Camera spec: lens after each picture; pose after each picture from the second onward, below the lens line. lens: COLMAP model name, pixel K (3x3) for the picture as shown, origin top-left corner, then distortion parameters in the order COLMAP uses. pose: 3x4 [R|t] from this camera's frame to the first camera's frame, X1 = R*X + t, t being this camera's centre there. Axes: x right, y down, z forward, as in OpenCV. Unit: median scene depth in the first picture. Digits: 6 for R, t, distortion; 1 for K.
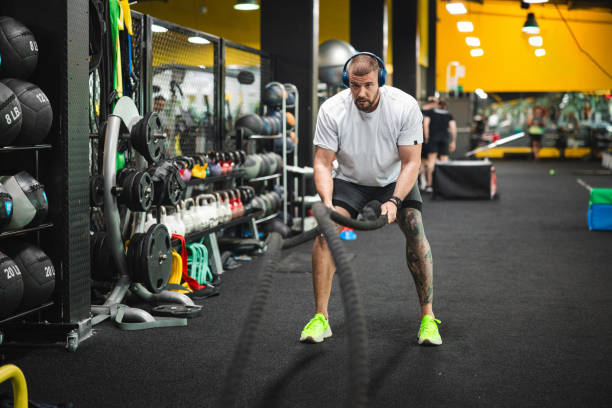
lens RADIAL K [[1139.8, 0, 284.7], [0, 1139.8, 203.9], [0, 0, 1]] dist [-0.008804, -0.014221]
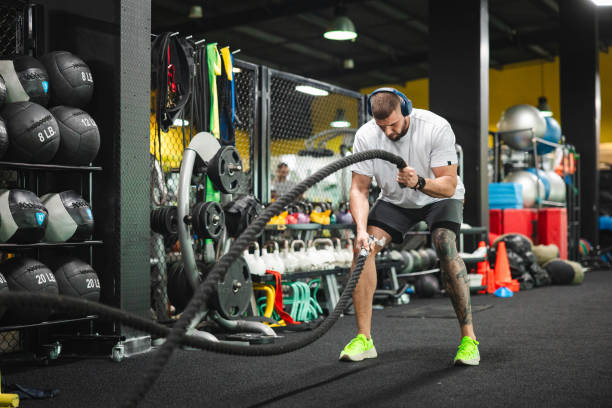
lens RADIAL K [[1145.4, 0, 305.7], [0, 1145.4, 225.6], [0, 0, 1]] dist [0.006831, -0.002805]
pose [[0.974934, -0.006482, -0.222398, 0.183858], [-0.007857, 0.997949, -0.063529, 0.057694], [0.222353, 0.063684, 0.972884, -0.004631]]
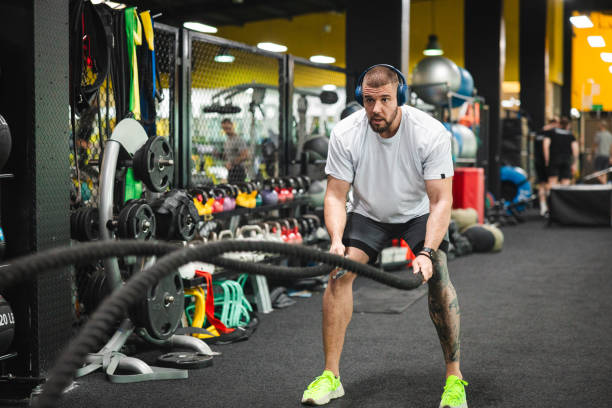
lens RADIAL K [[1145.4, 0, 305.7], [0, 1145.4, 225.6], [0, 0, 1]] dist [0.006831, -0.002805]
pose [[0.993882, 0.005786, -0.110296, 0.095611], [-0.005691, 0.999983, 0.001175, -0.012105], [0.110300, -0.000540, 0.993898, 0.123047]]
